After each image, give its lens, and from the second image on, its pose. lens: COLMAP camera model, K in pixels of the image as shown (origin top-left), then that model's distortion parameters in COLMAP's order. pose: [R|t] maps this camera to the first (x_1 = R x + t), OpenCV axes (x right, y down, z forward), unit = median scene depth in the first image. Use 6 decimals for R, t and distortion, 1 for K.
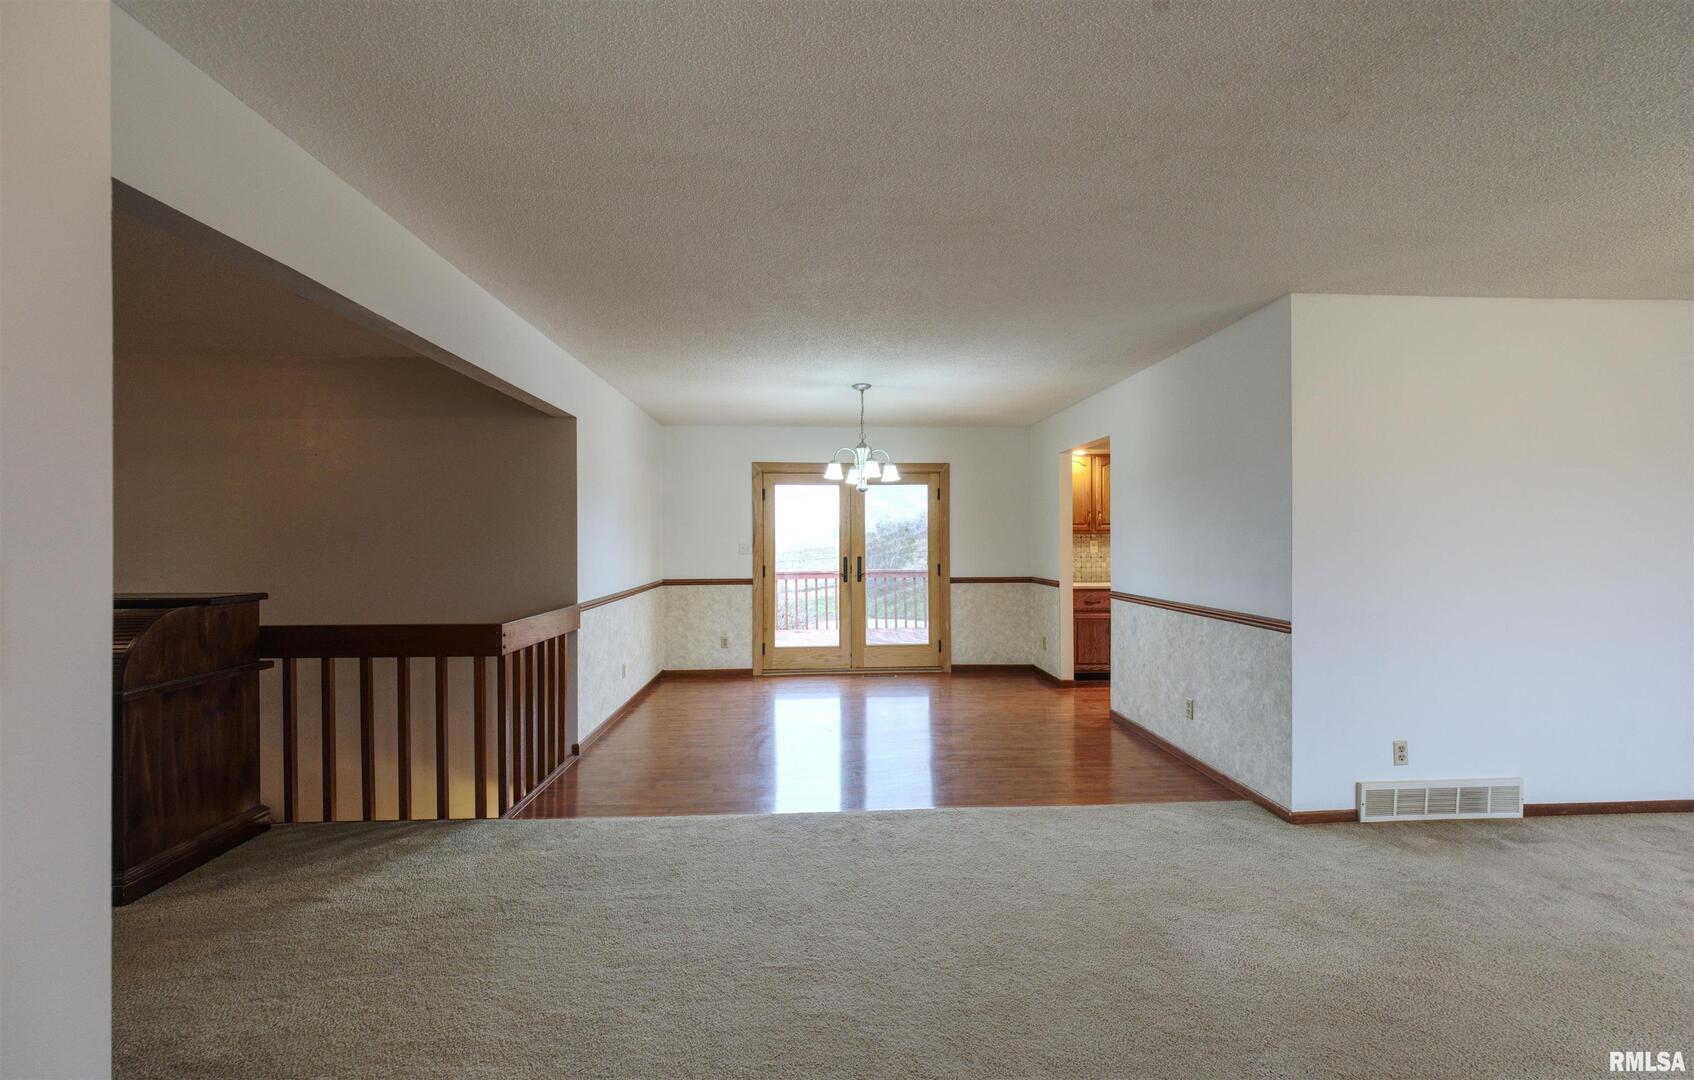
lens RADIAL K [[706.6, 0, 847.0], [0, 706.6, 540.0], [0, 0, 1]] dist [0.001134, -0.000006]
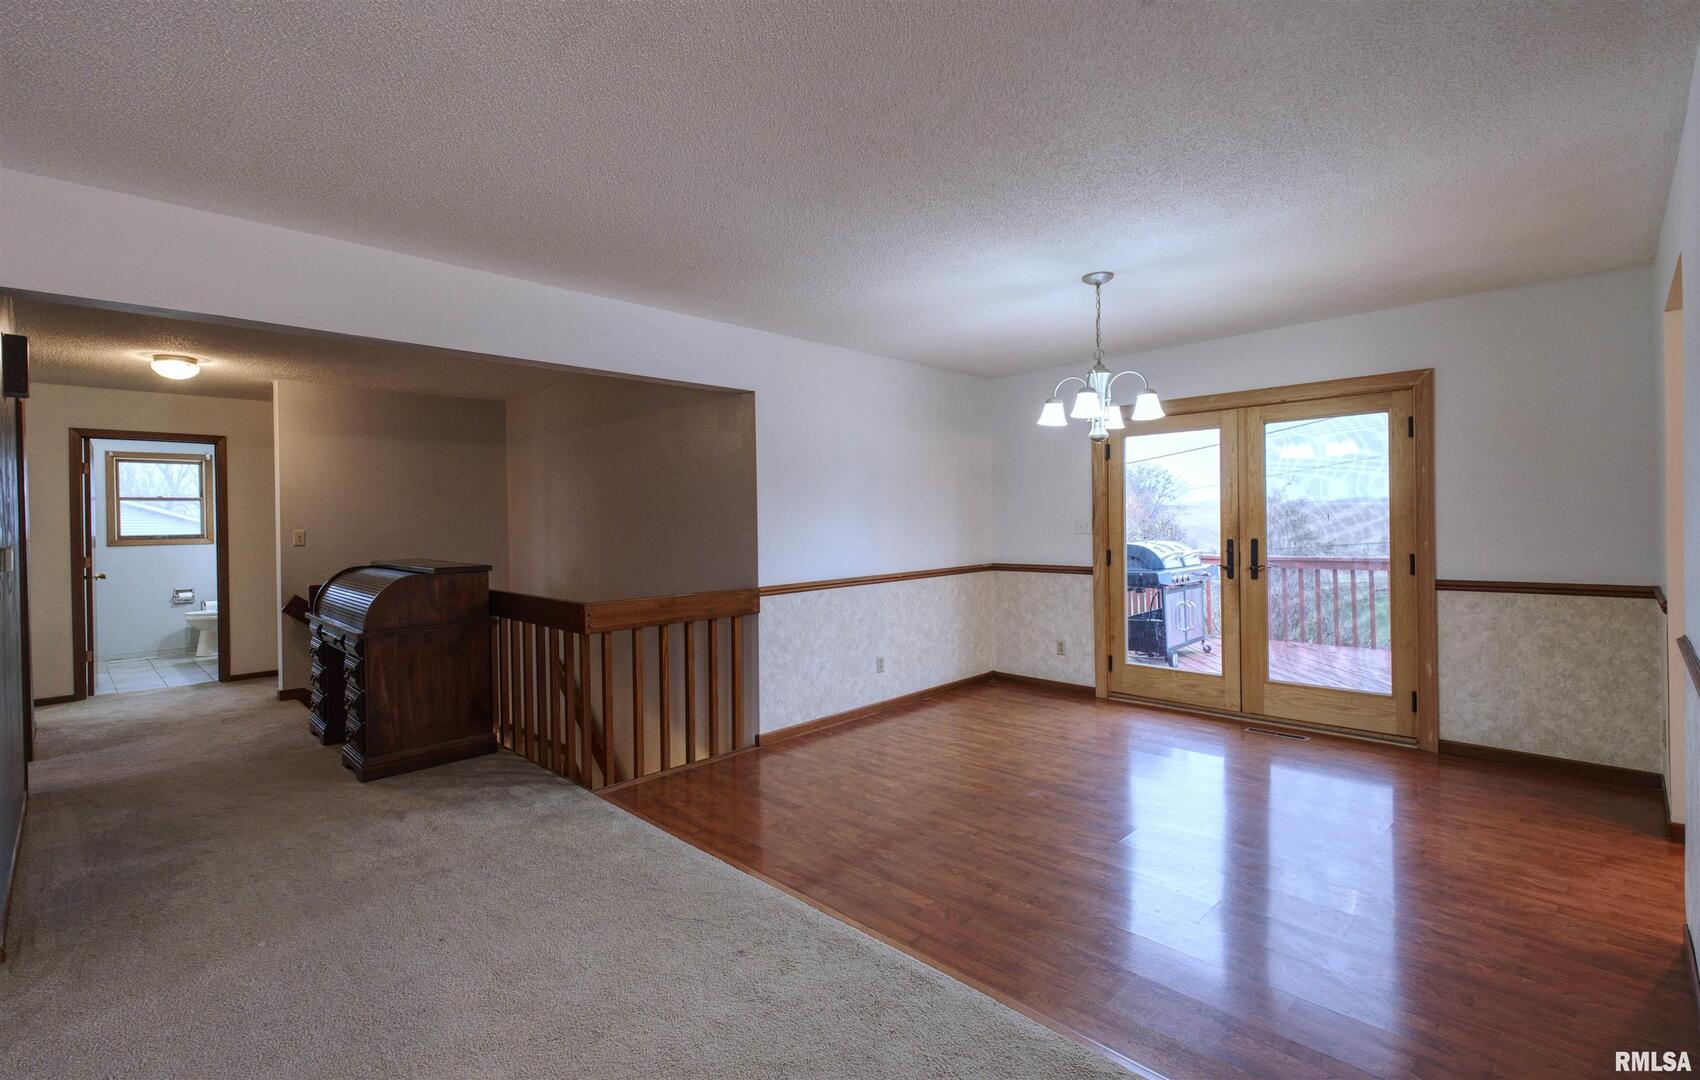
lens RADIAL K [[773.1, 0, 850.0], [0, 773.1, 540.0], [0, 0, 1]] dist [0.021650, -0.000439]
pose [[0.666160, 0.015400, -0.745650, 0.300800], [0.012593, 0.999412, 0.031892, -0.002513], [0.745703, -0.030635, 0.665574, 0.268696]]
